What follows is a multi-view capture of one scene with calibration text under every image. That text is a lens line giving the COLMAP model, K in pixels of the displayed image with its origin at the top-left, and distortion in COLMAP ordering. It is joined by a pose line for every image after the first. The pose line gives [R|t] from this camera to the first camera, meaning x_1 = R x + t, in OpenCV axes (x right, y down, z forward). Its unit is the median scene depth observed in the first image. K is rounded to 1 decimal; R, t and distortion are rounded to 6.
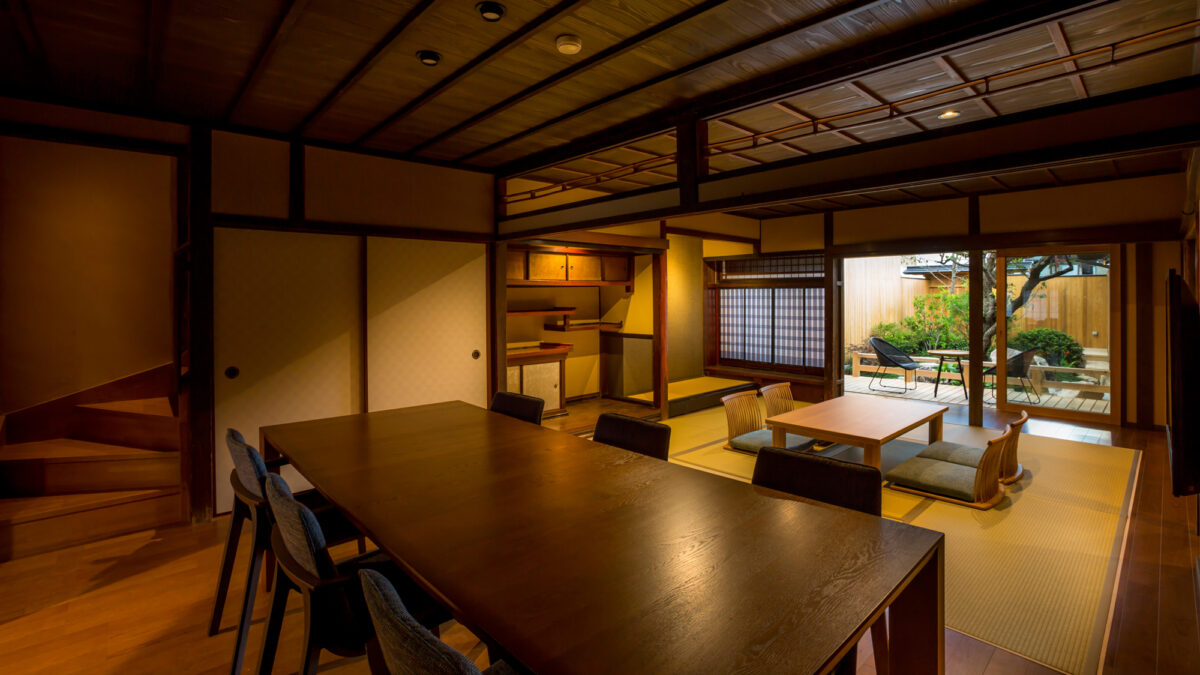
lens RADIAL K [[556.8, 0, 632.7], [0, 556.8, 300.5], [0, 0, 1]] dist [-0.001843, 0.036529]
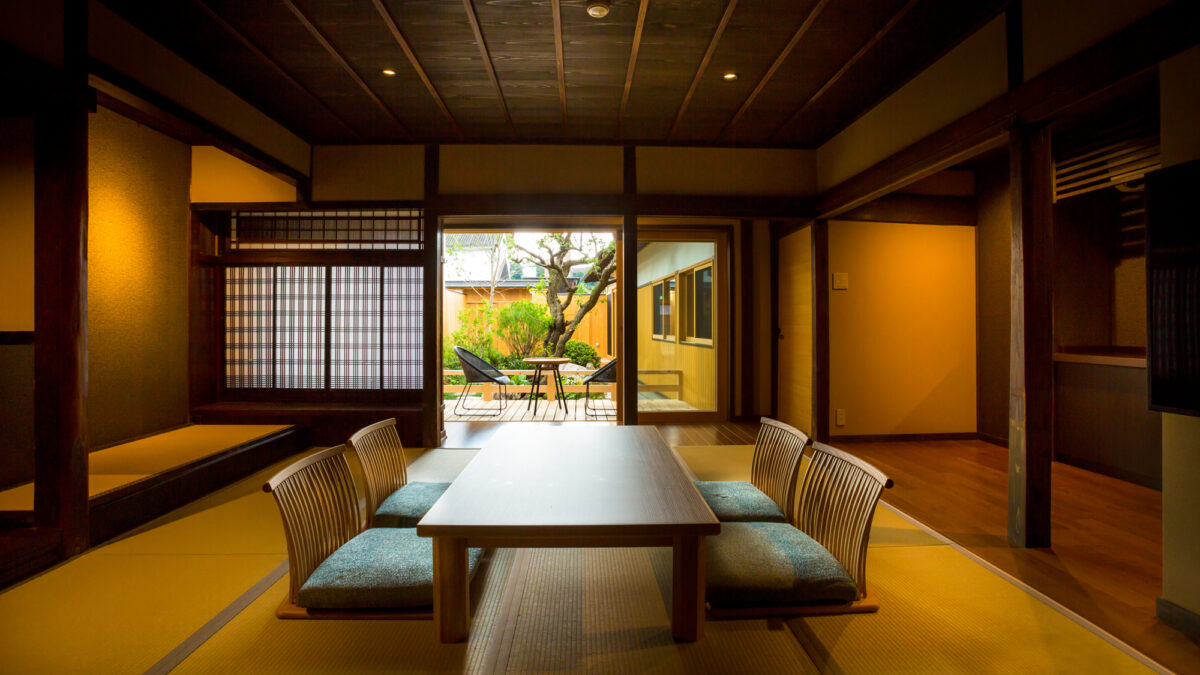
lens RADIAL K [[546.6, 0, 598.5], [0, 546.6, 320.0], [0, 0, 1]] dist [-0.041425, 0.000319]
pose [[0.706431, 0.008427, 0.707732, 0.043959], [0.005594, 0.999831, -0.017490, 0.049694], [-0.707760, 0.016315, 0.706264, 0.379617]]
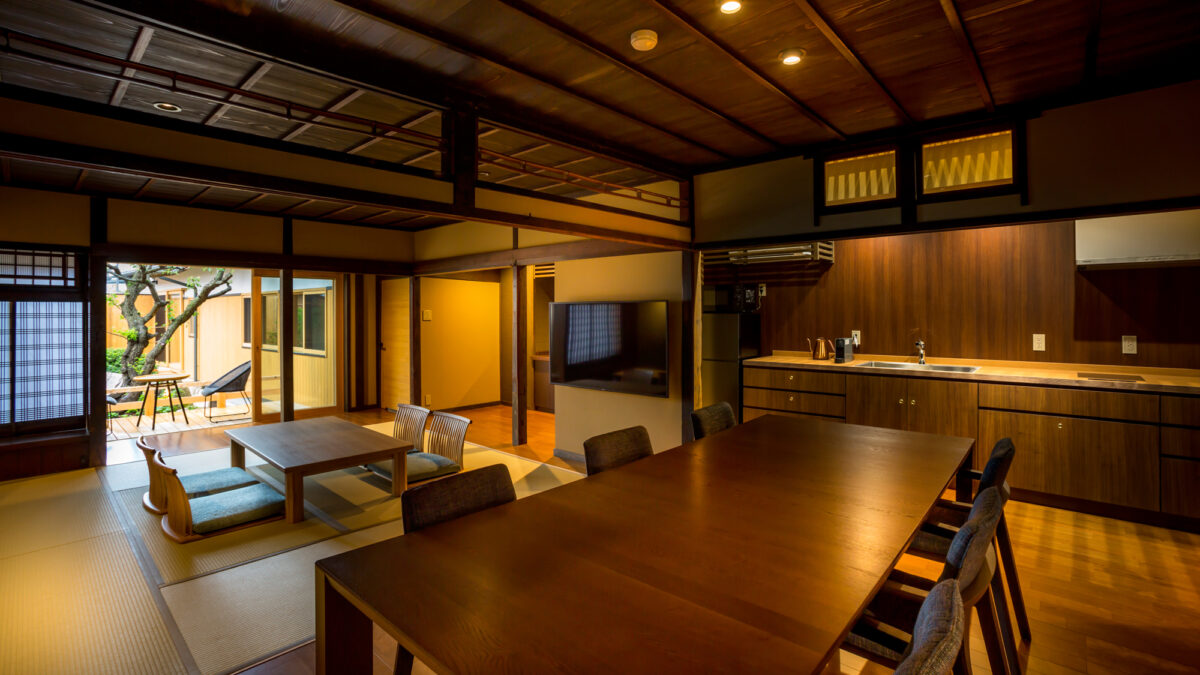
lens RADIAL K [[547.4, 0, 602.5], [0, 547.4, 306.1], [0, 0, 1]] dist [-0.032882, 0.000885]
pose [[-0.014158, 0.011205, 0.999837, -0.300320], [0.009906, 0.999890, -0.011065, -0.002771], [-0.999851, 0.009748, -0.014267, 0.319036]]
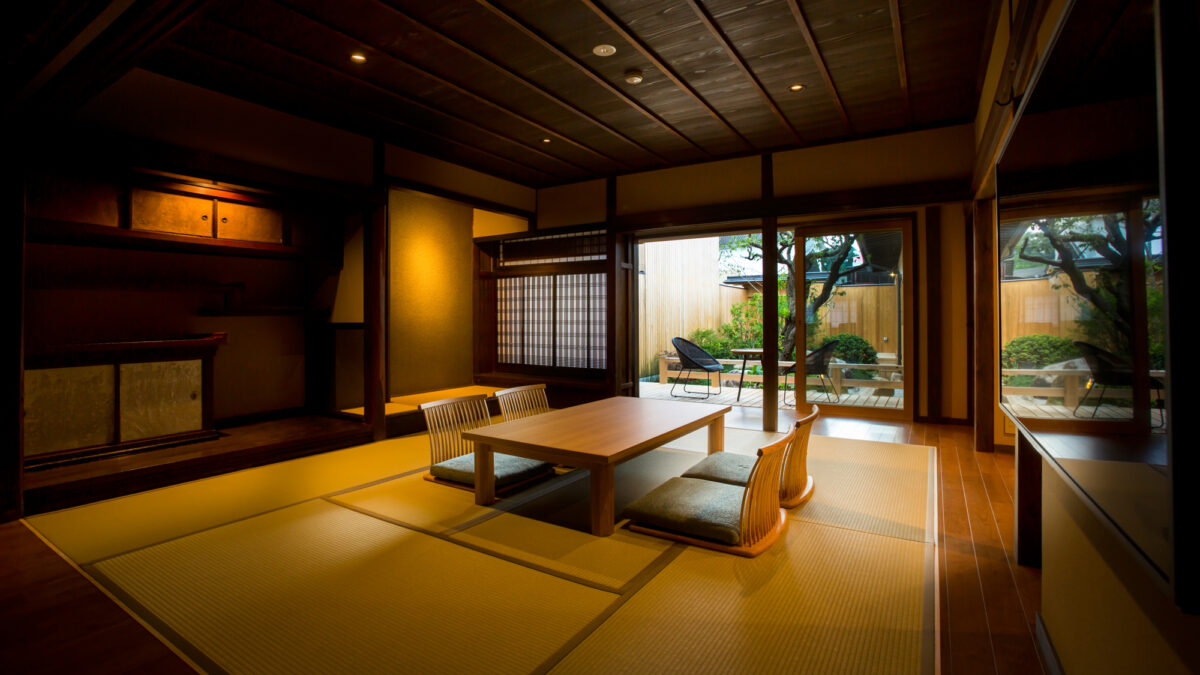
lens RADIAL K [[547.4, 0, 602.5], [0, 547.4, 306.1], [0, 0, 1]] dist [-0.032882, 0.000885]
pose [[0.978570, 0.006141, 0.205822, 0.156784], [0.000672, 0.999455, -0.033015, 0.050992], [-0.205912, 0.032446, 0.978032, 0.200189]]
